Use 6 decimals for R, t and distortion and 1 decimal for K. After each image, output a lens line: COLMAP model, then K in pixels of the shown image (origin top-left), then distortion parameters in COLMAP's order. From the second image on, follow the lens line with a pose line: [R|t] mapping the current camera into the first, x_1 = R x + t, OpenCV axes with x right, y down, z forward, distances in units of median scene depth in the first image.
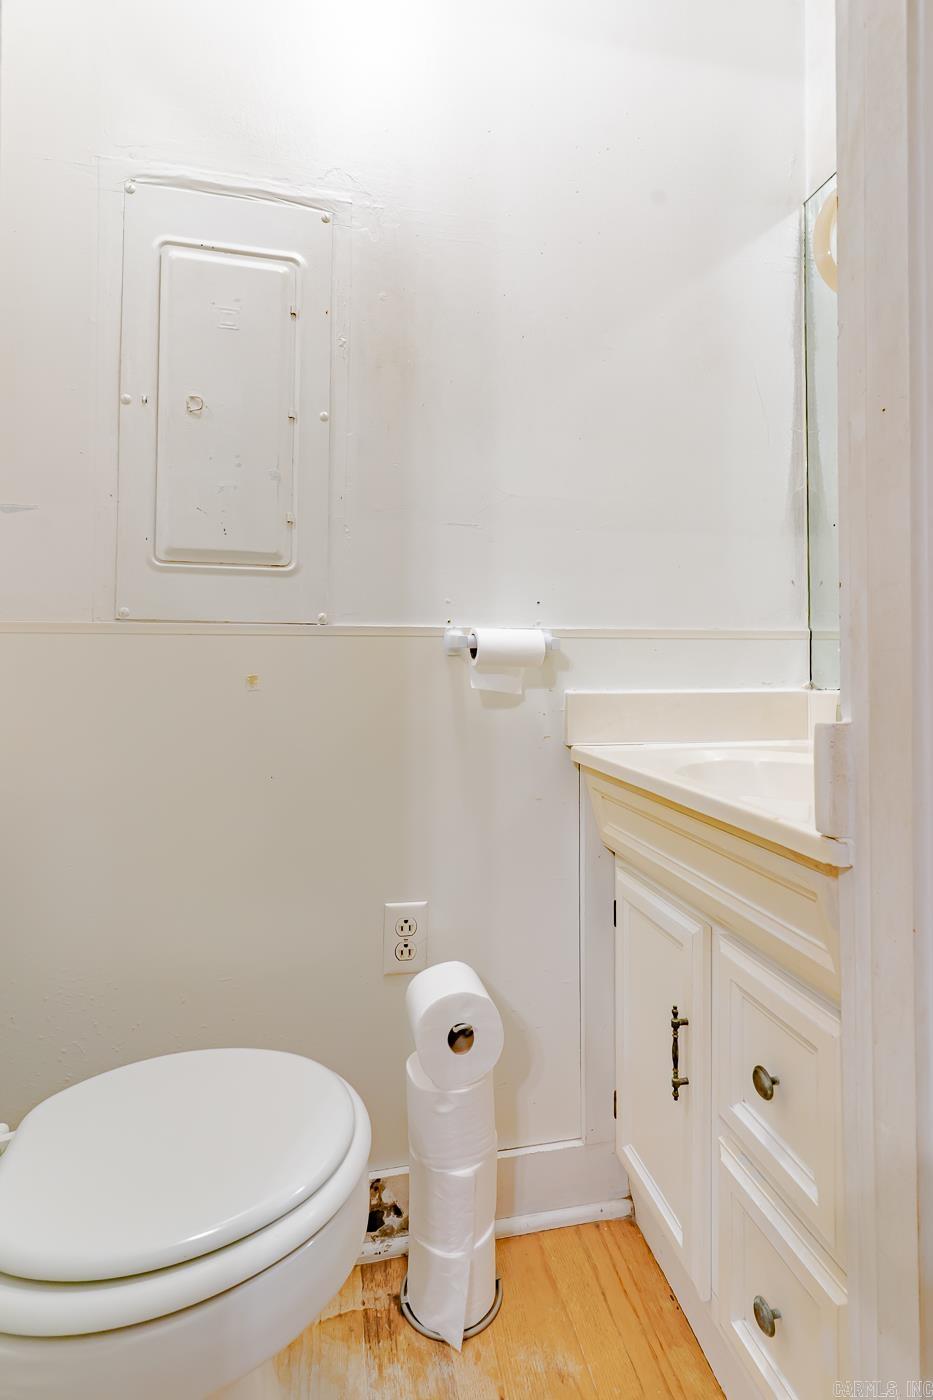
lens RADIAL K [[695.3, 0, 468.1], [0, 695.3, 647.0], [0, 0, 1]] dist [0.003976, 0.001293]
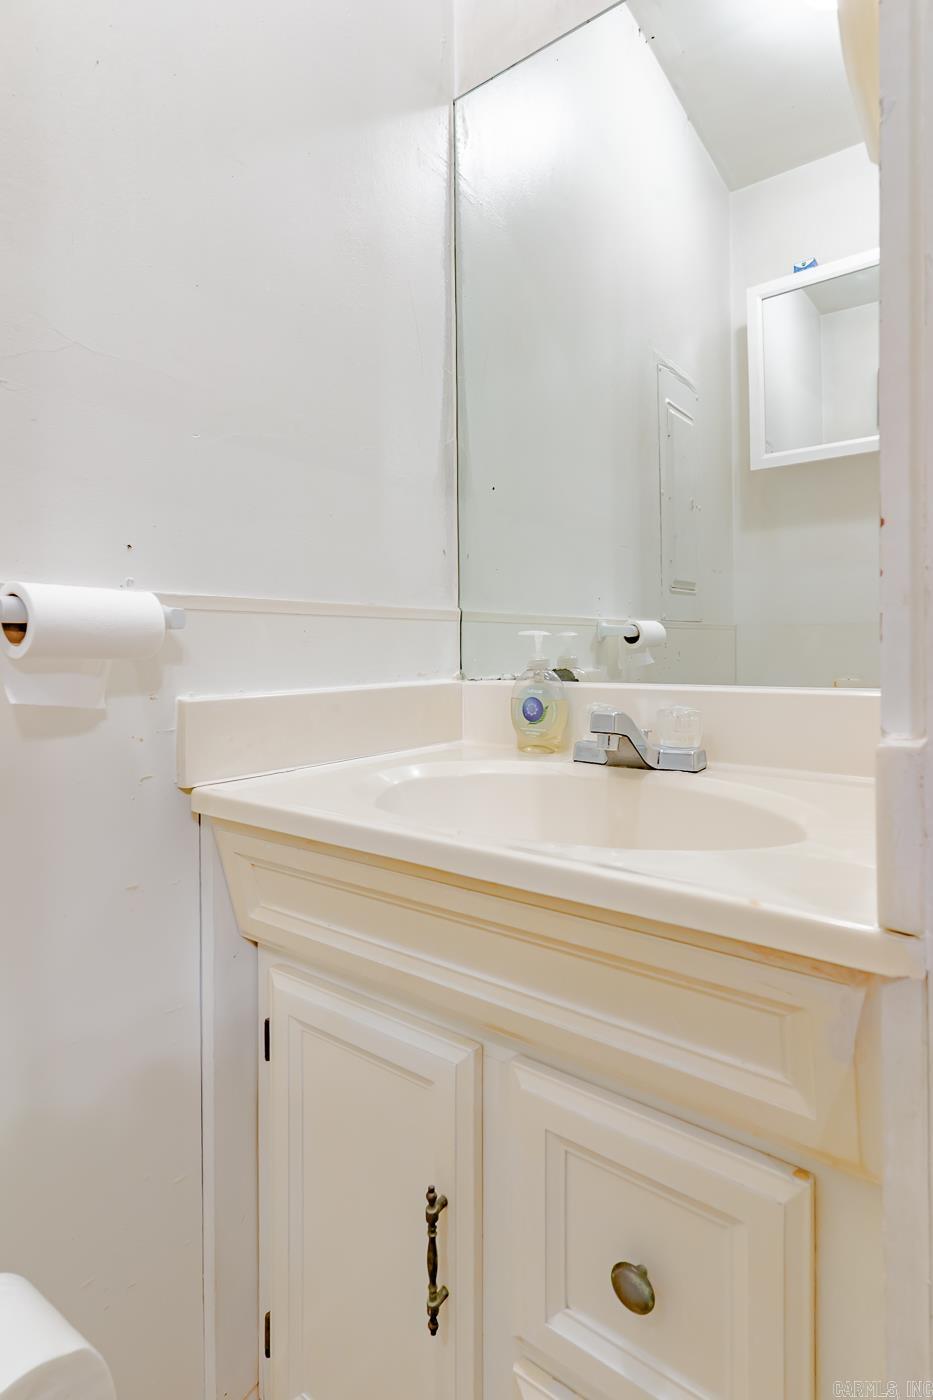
lens RADIAL K [[695.3, 0, 468.1], [0, 695.3, 647.0], [0, 0, 1]] dist [0.003976, 0.001293]
pose [[0.735816, -0.004201, 0.677169, -0.083527], [-0.009363, 0.999822, 0.016376, 0.007289], [-0.677117, -0.018390, 0.735646, 0.393508]]
